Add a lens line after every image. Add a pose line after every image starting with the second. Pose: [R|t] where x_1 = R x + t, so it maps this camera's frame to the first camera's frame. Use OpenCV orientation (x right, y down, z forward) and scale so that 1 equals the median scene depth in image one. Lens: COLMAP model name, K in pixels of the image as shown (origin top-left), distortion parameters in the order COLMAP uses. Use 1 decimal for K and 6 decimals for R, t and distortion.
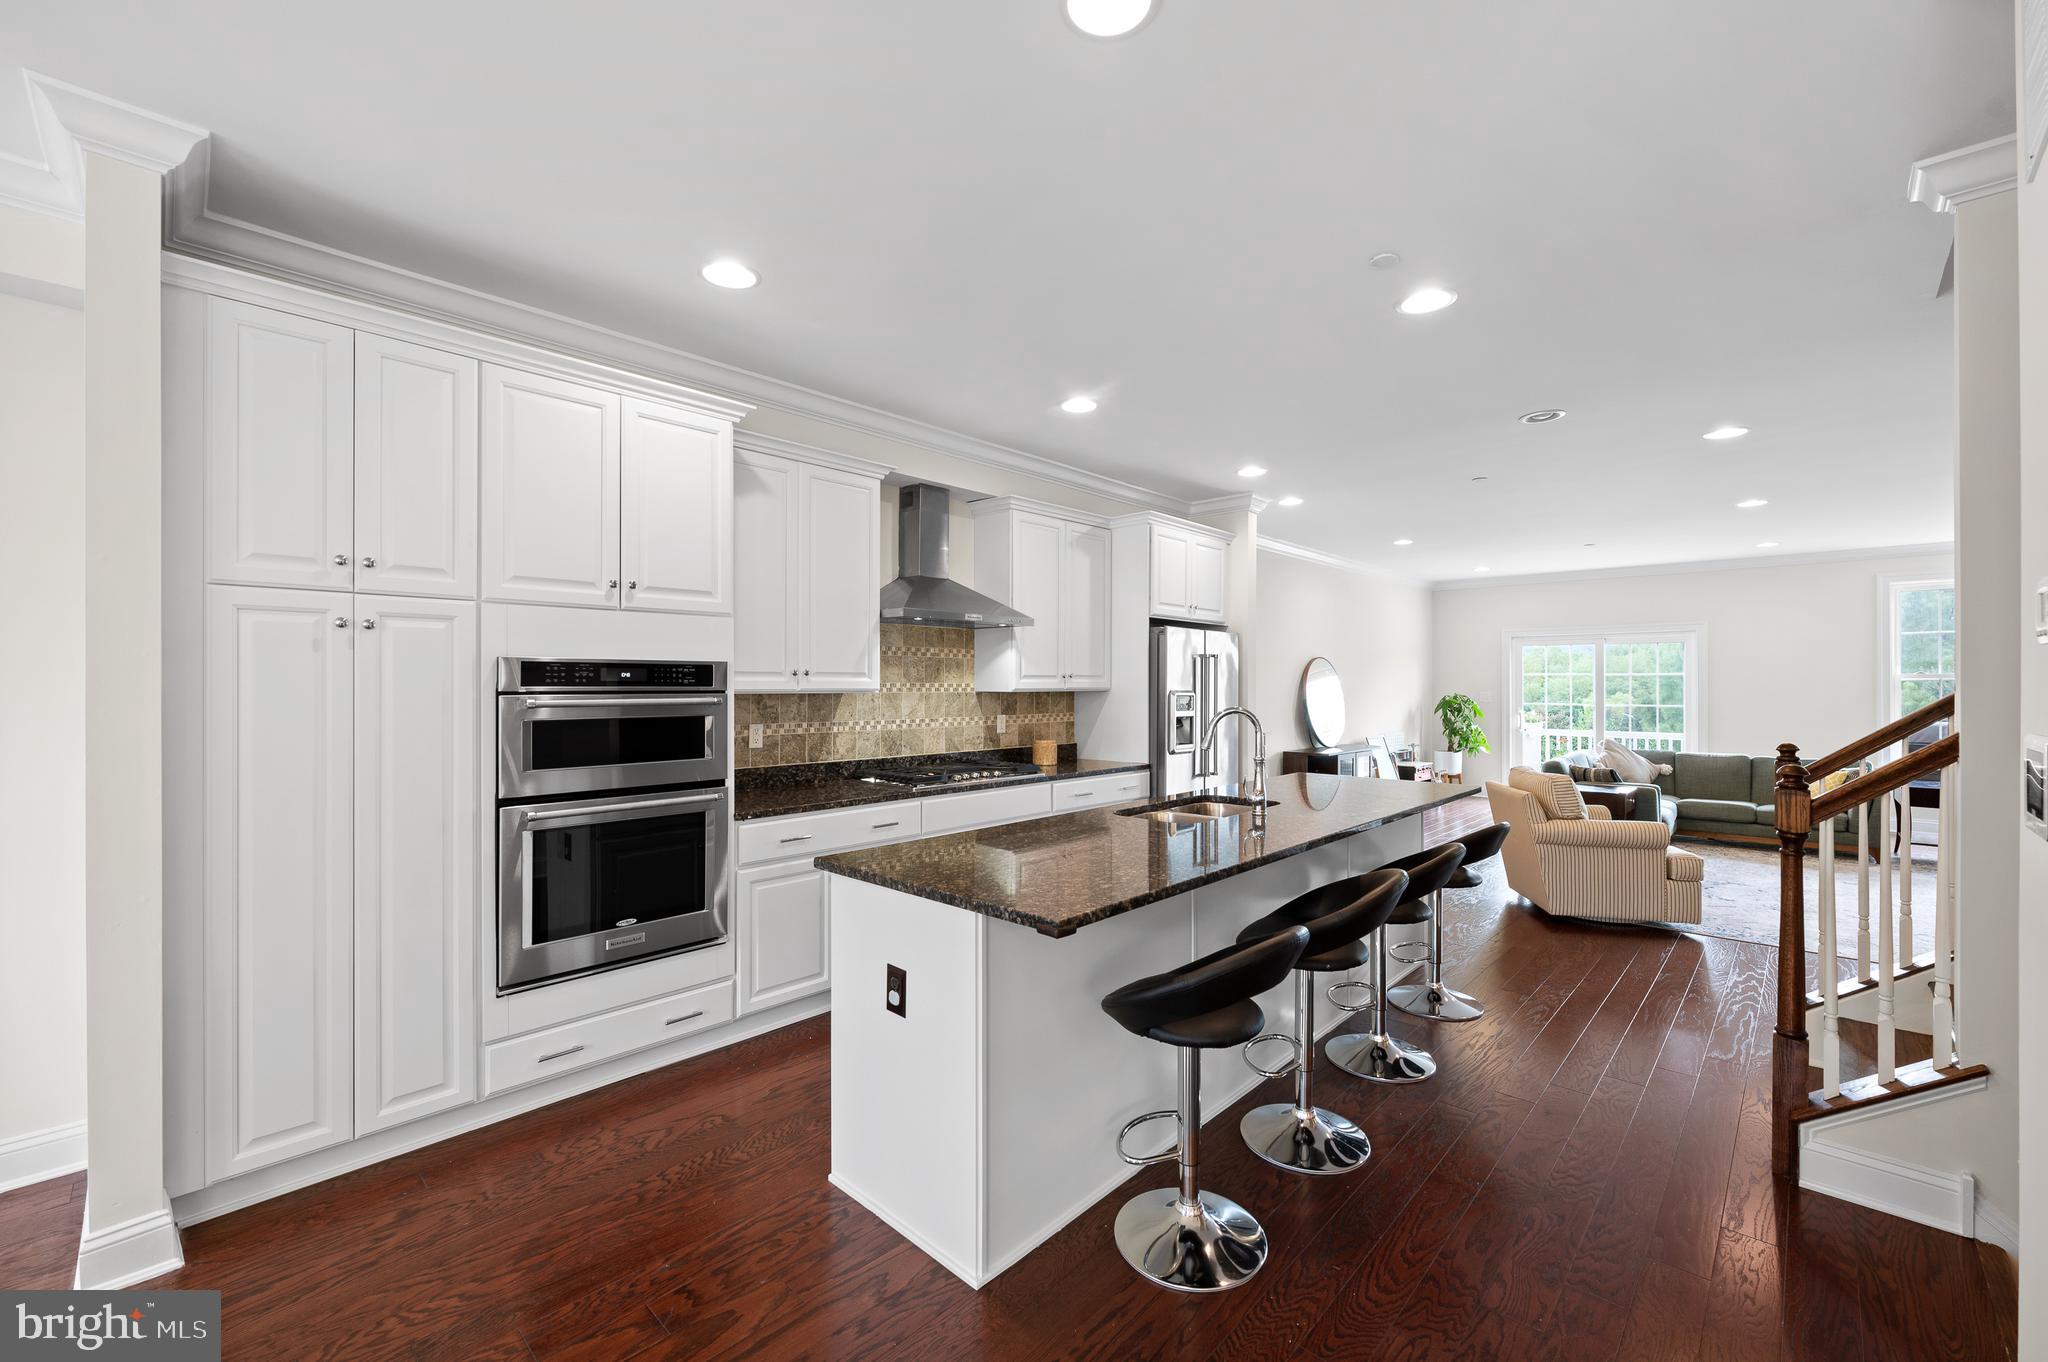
lens RADIAL K [[831.3, 0, 1041.7], [0, 831.3, 674.2], [0, 0, 1]] dist [-0.001326, 0.000051]
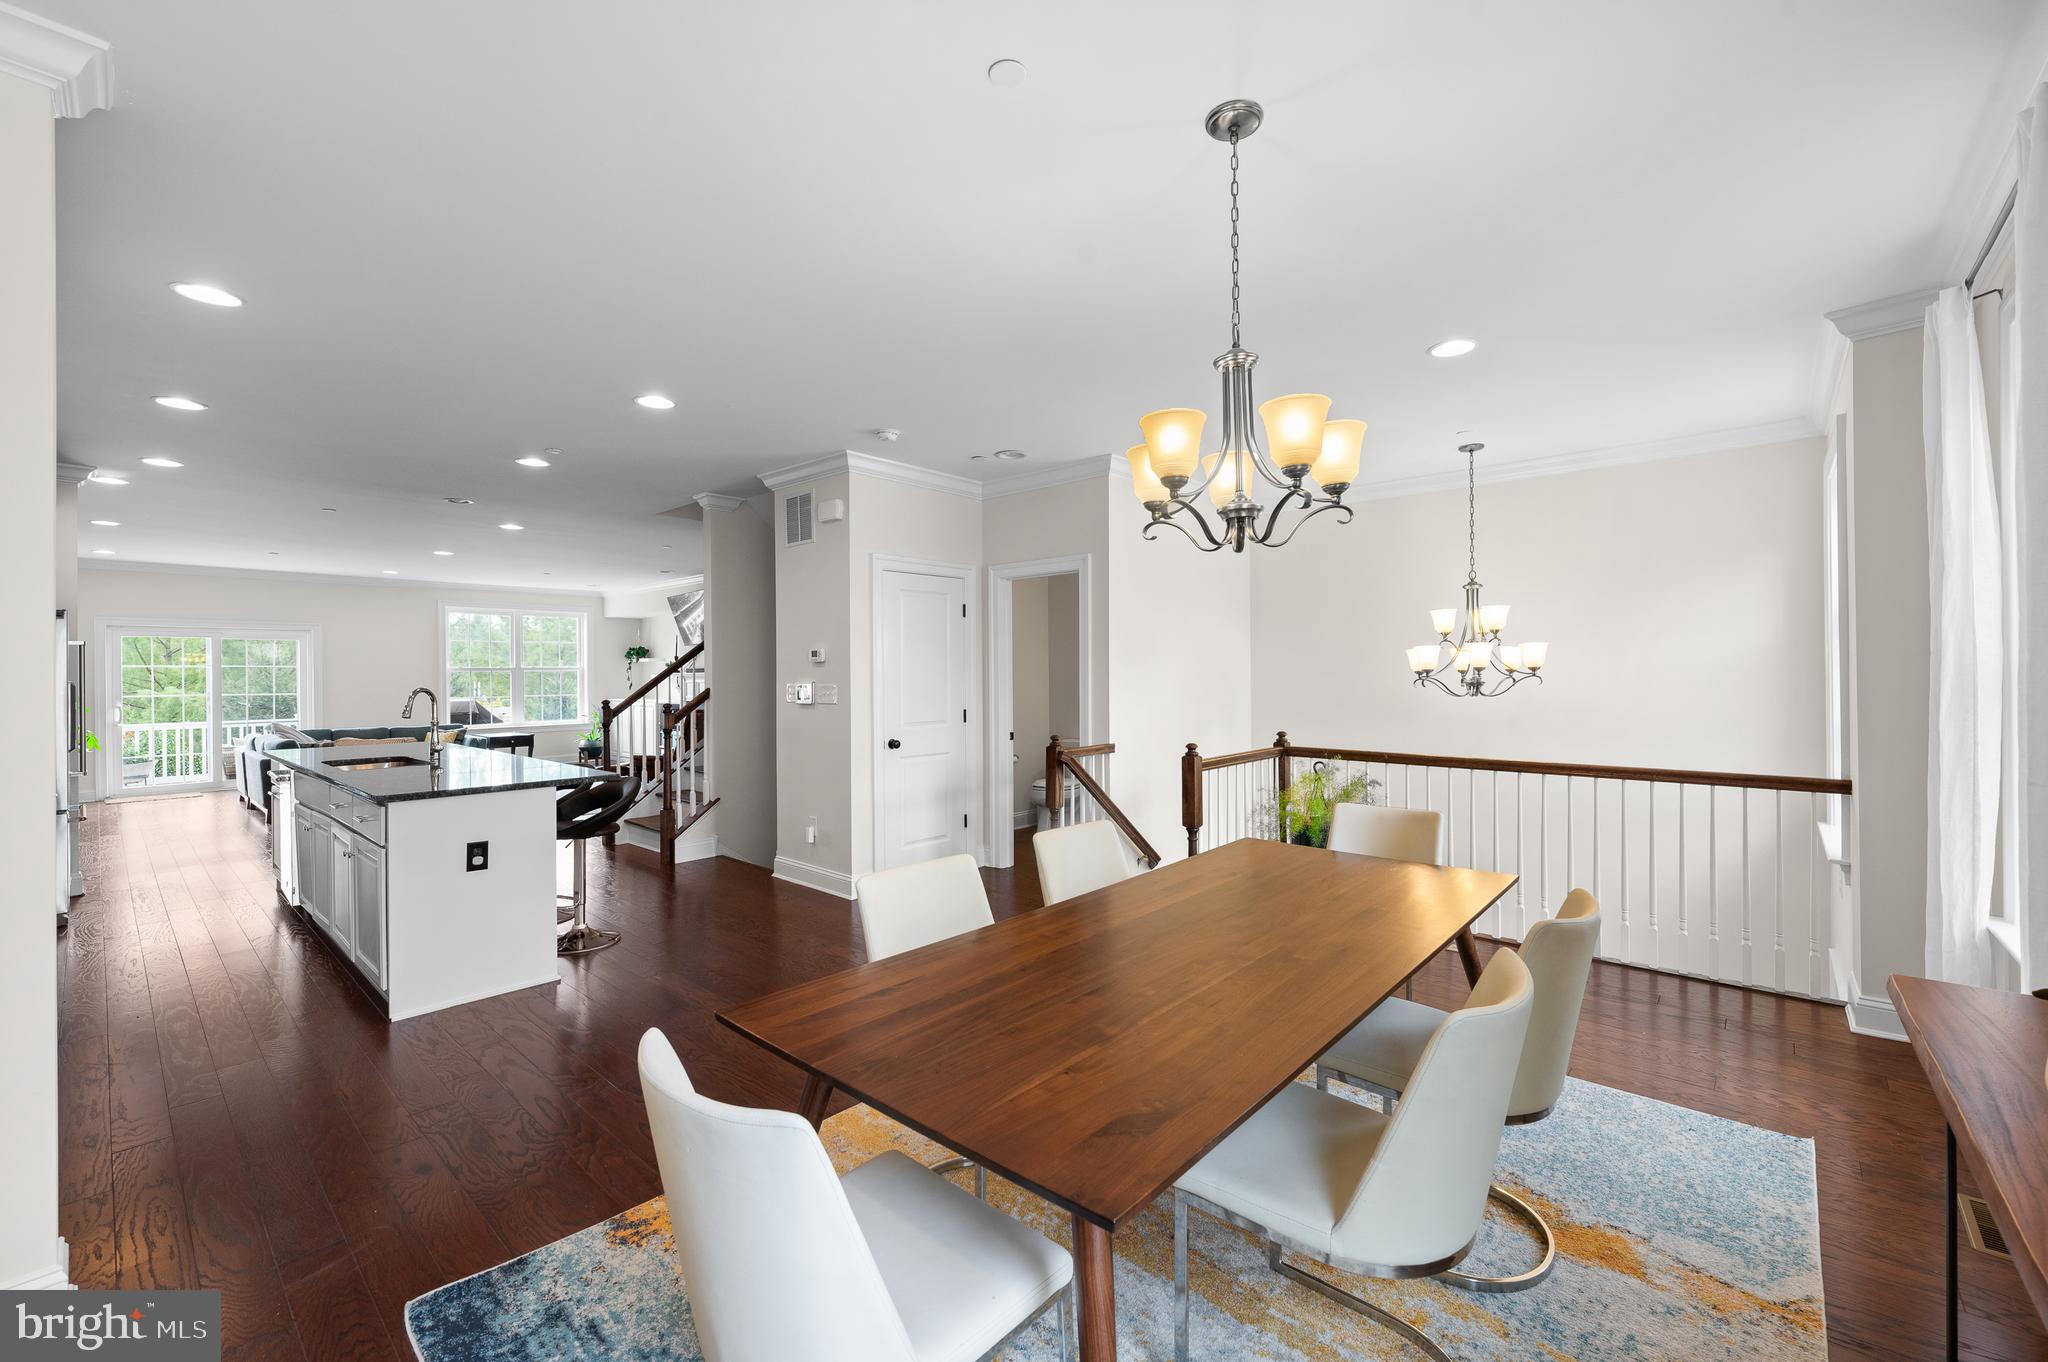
lens RADIAL K [[810.7, 0, 1023.2], [0, 810.7, 683.8], [0, 0, 1]] dist [0.000282, 0.000186]
pose [[-0.022093, -0.015096, 0.999642, -0.508998], [-0.006961, 0.999864, 0.014945, 0.000960], [-0.999732, -0.006628, -0.022195, -0.015004]]
